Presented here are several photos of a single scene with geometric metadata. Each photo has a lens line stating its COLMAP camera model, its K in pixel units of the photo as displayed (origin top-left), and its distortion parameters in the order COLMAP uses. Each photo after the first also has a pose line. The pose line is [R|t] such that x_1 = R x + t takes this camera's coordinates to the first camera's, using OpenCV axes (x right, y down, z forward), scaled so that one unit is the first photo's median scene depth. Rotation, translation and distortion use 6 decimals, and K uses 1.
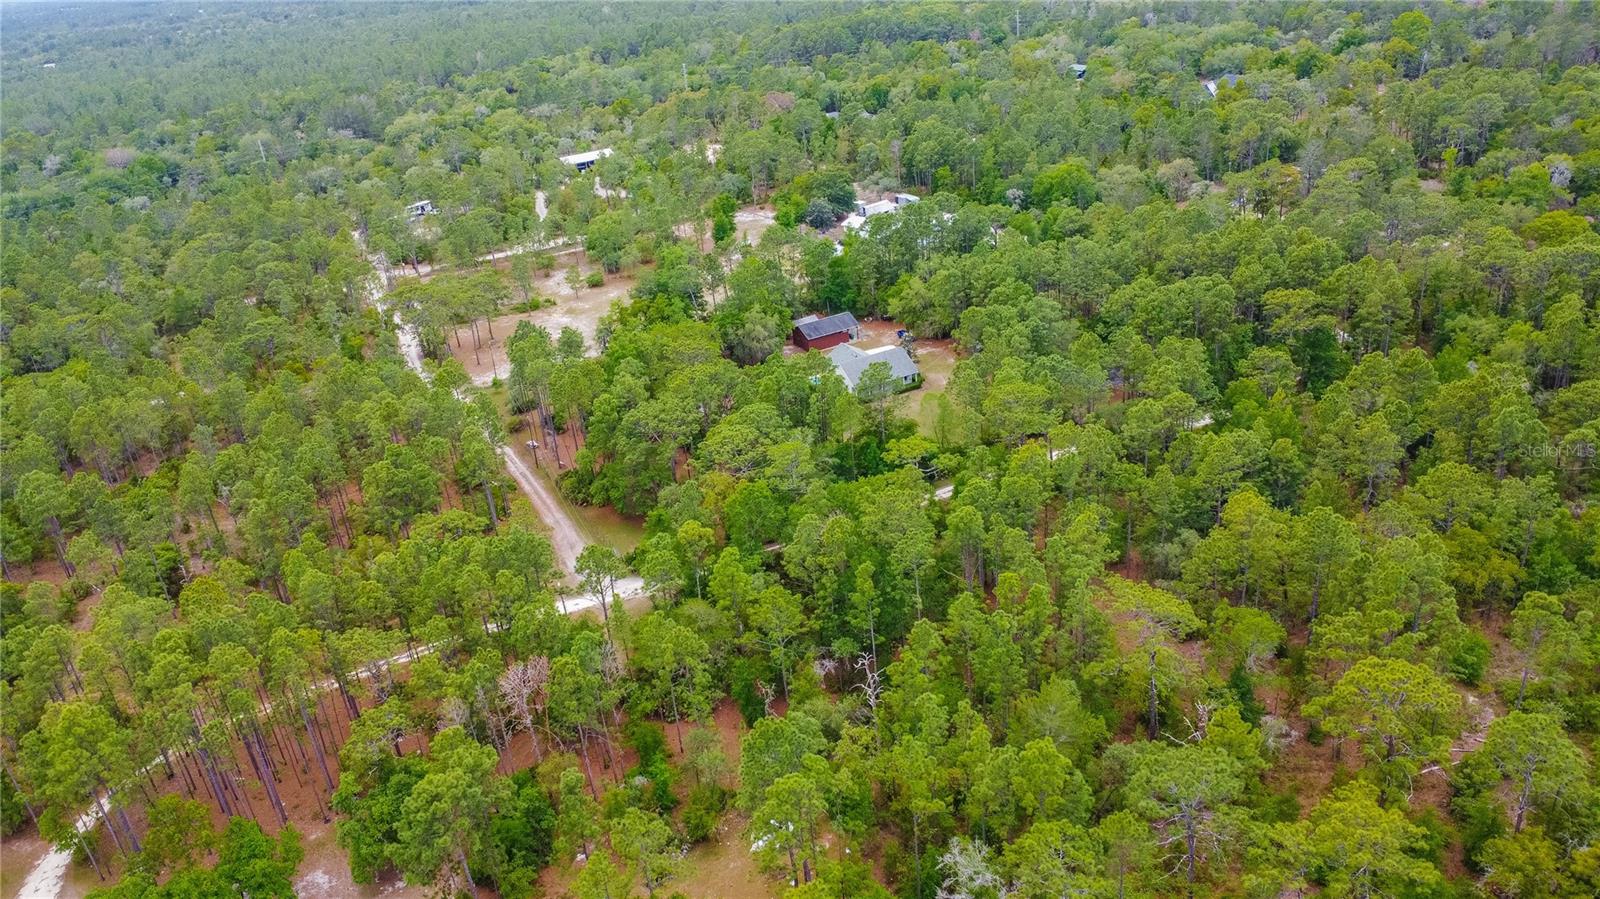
lens RADIAL K [[1172.1, 0, 800.0], [0, 1172.1, 449.5], [0, 0, 1]] dist [-0.032906, -0.001900]
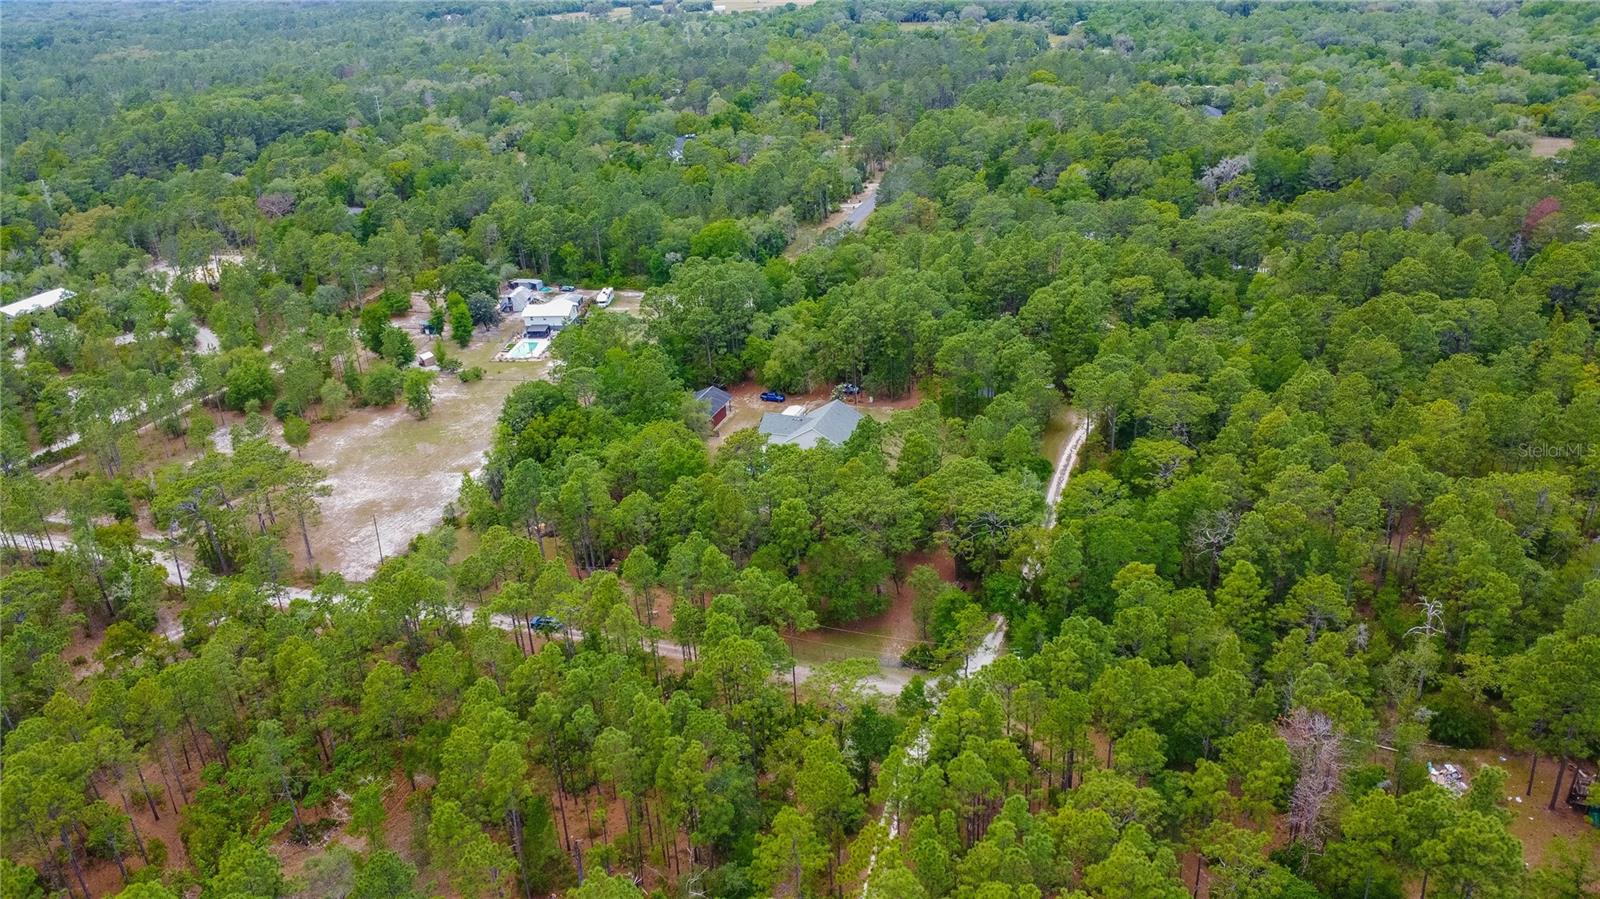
lens RADIAL K [[1172.1, 0, 800.0], [0, 1172.1, 449.5], [0, 0, 1]] dist [-0.032906, -0.001900]
pose [[0.756654, -0.232154, 0.611211, -0.365141], [0.272971, 0.961634, 0.027326, -0.054346], [-0.594106, 0.146167, 0.790995, 0.153976]]
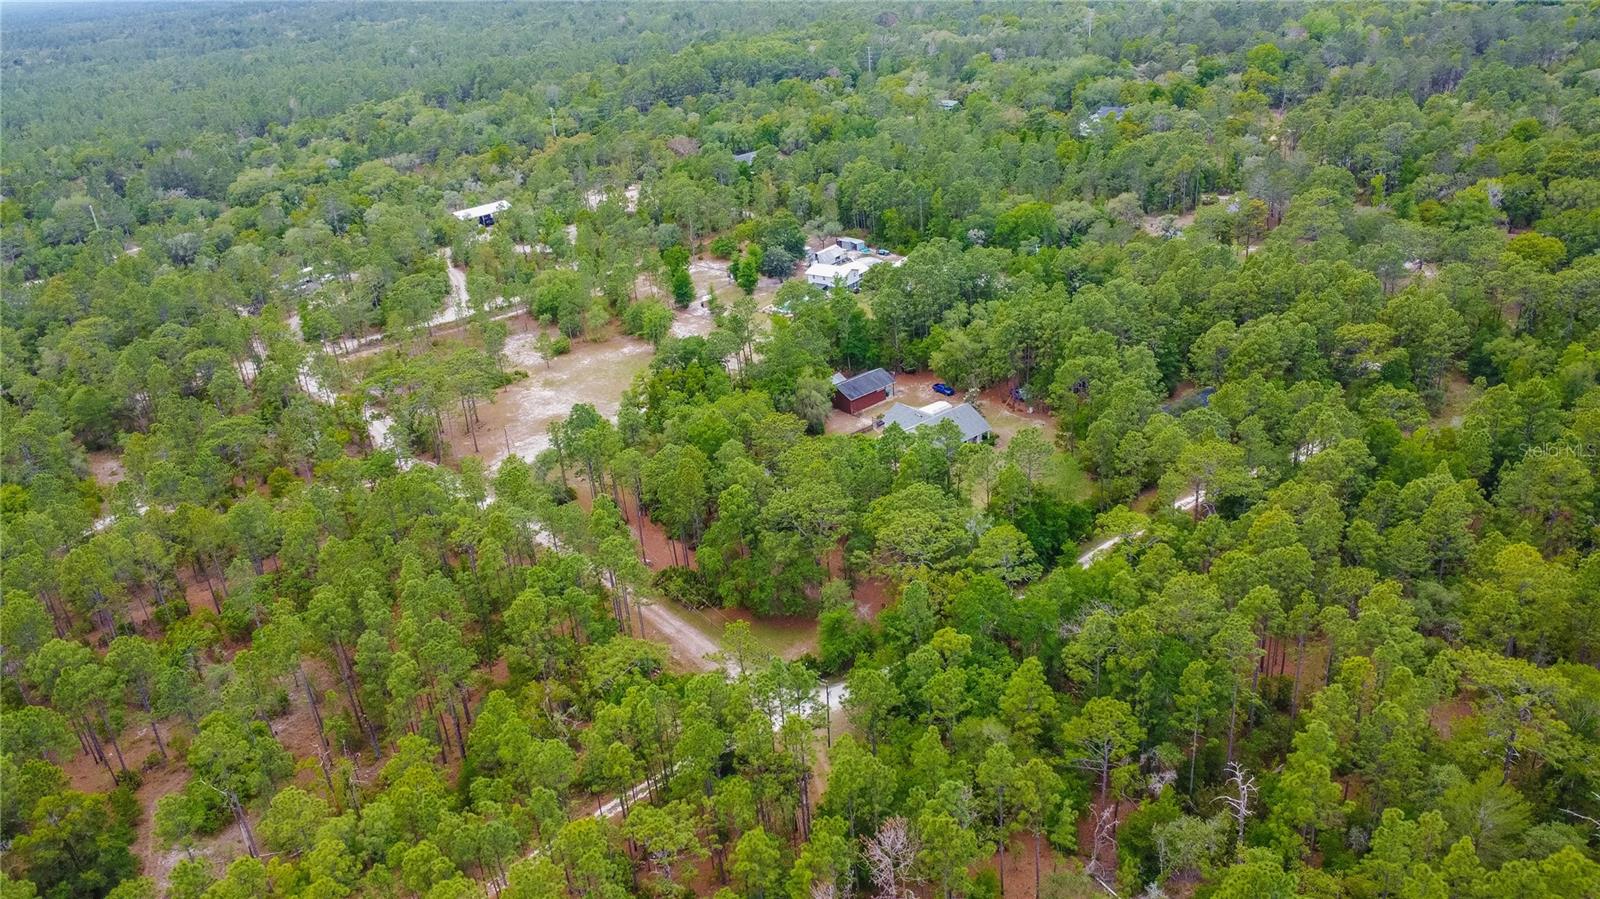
lens RADIAL K [[1172.1, 0, 800.0], [0, 1172.1, 449.5], [0, 0, 1]] dist [-0.032906, -0.001900]
pose [[0.978904, -0.075610, 0.189814, -0.155258], [0.080600, 0.996571, -0.018696, -0.028955], [-0.187749, 0.033601, 0.981642, 0.058898]]
